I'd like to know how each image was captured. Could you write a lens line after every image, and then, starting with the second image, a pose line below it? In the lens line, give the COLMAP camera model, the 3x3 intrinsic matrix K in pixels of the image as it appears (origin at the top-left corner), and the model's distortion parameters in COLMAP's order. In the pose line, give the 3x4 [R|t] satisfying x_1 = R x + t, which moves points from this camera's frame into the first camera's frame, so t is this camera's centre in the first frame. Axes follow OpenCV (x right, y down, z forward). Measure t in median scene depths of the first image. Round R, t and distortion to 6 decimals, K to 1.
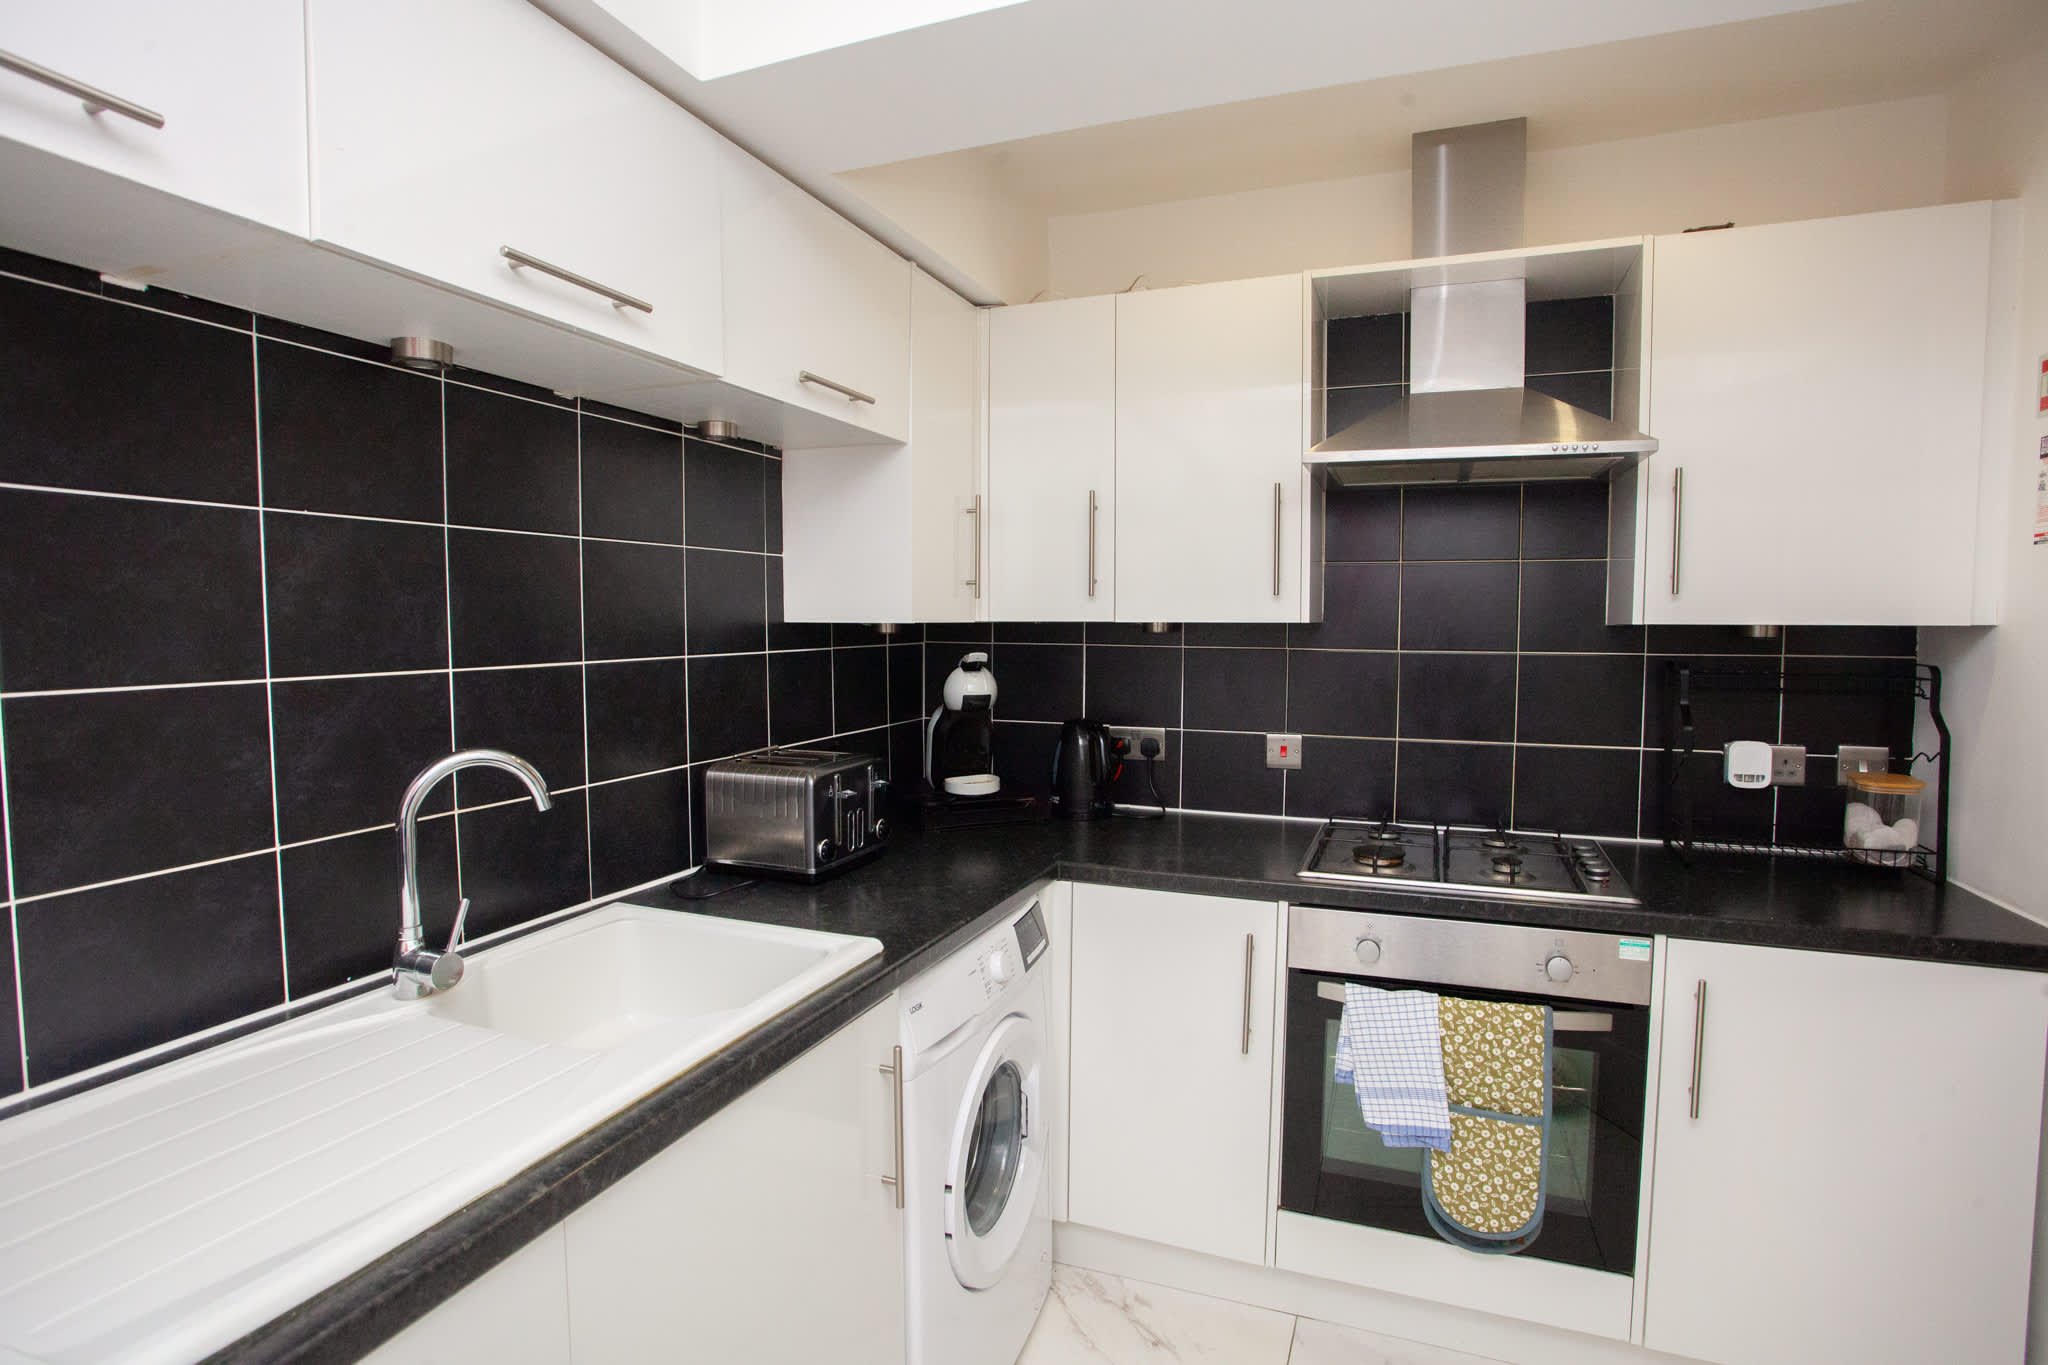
lens RADIAL K [[1015.2, 0, 1029.5], [0, 1015.2, 689.4], [0, 0, 1]] dist [-0.081354, 0.044272]
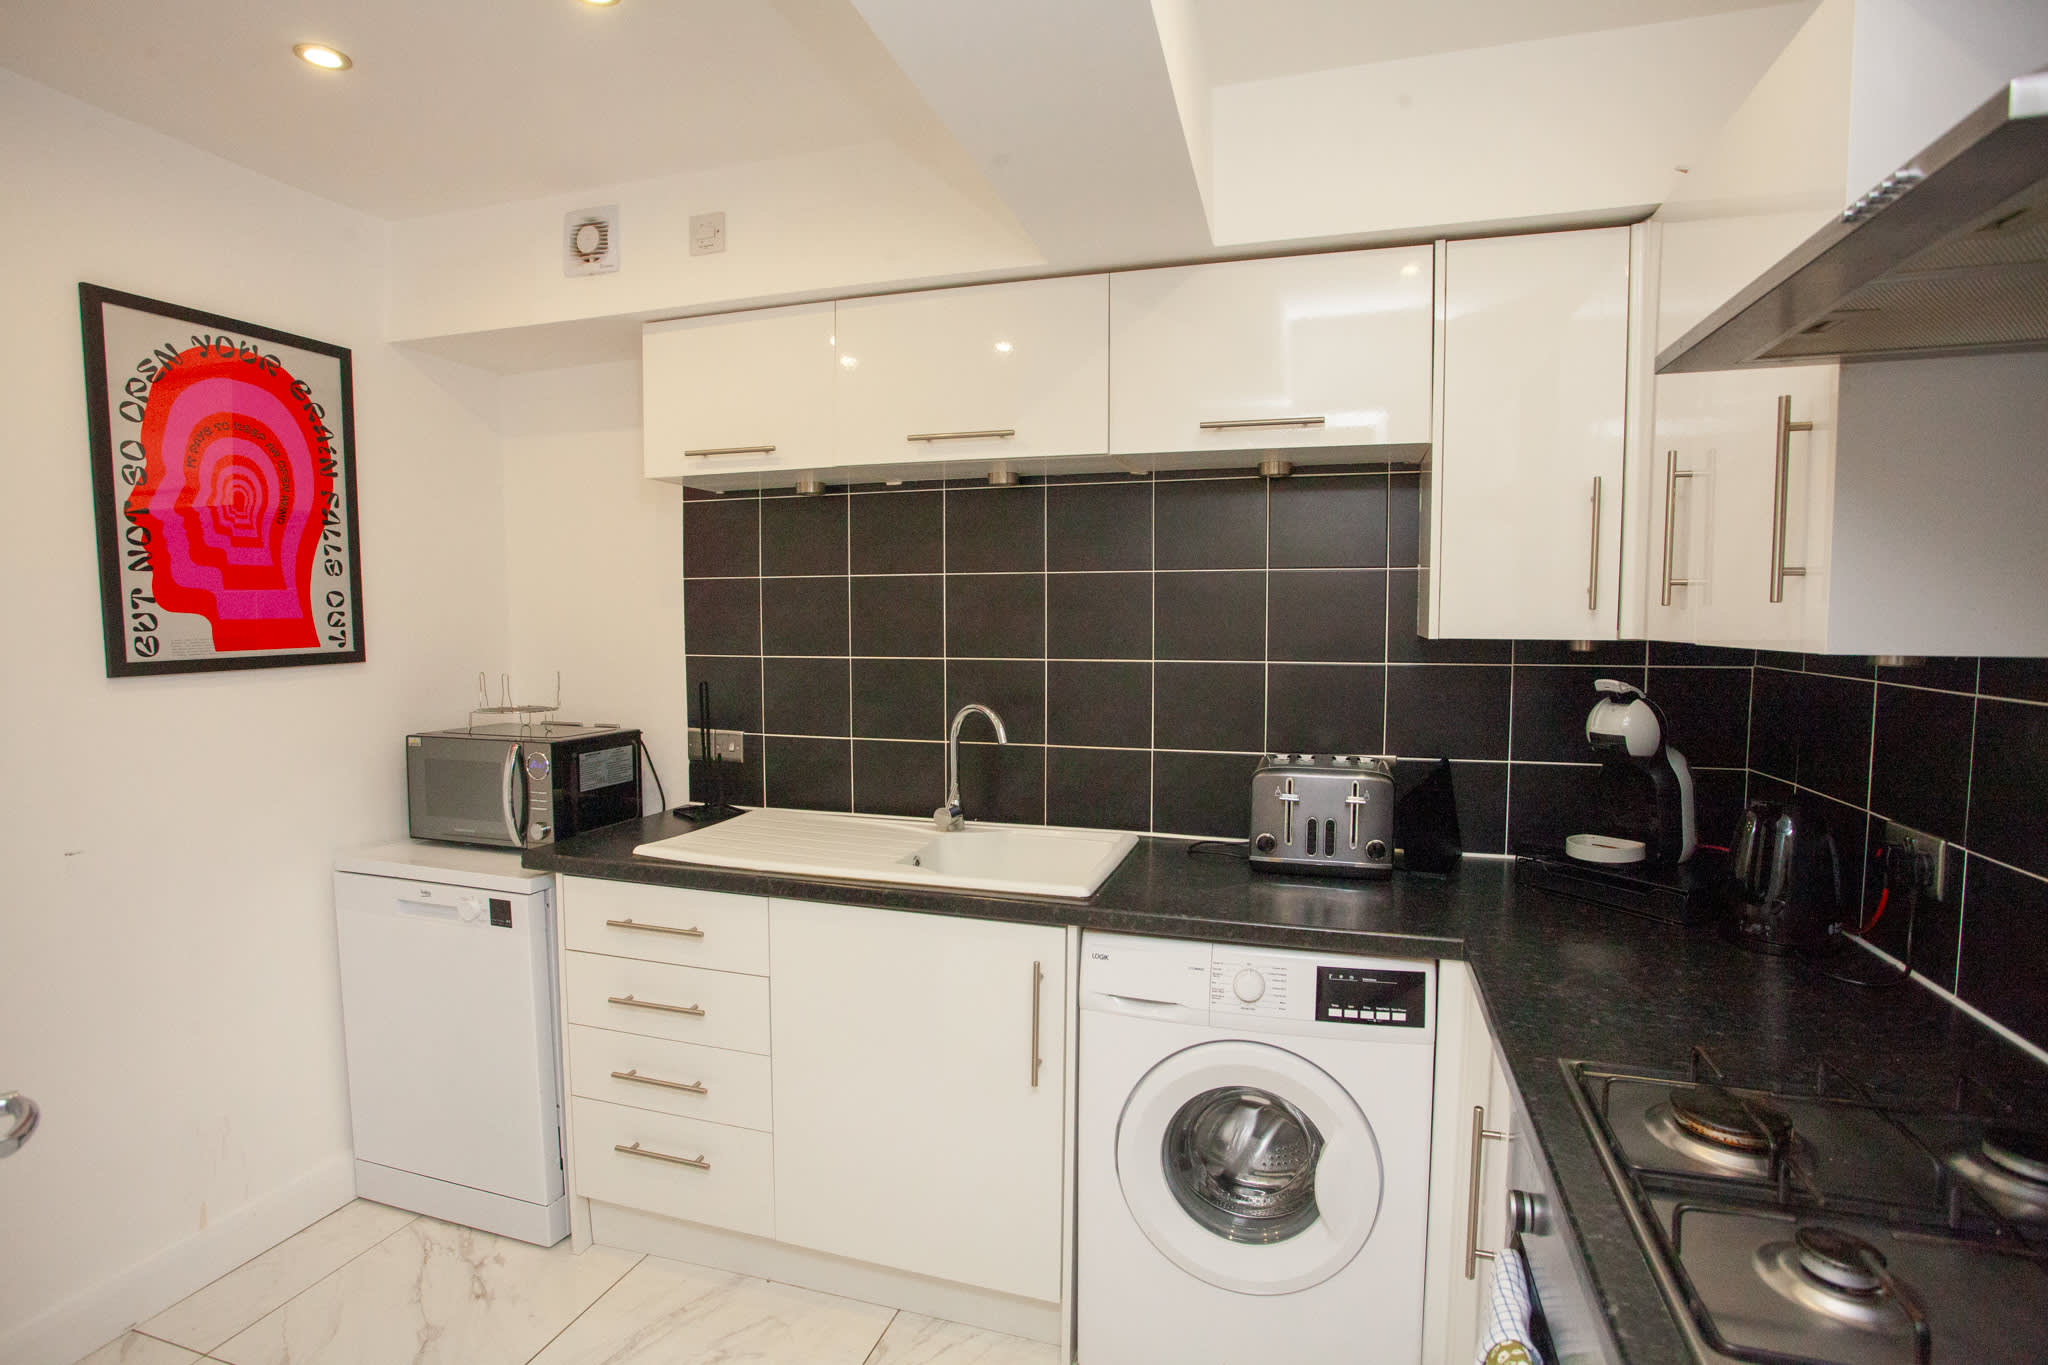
lens RADIAL K [[1015.2, 0, 1029.5], [0, 1015.2, 689.4], [0, 0, 1]] dist [-0.081354, 0.044272]
pose [[0.097176, 0.059440, -0.993491, 0.718816], [-0.069680, 0.996172, 0.052785, -0.041820], [0.992825, 0.064097, 0.100946, 0.544225]]
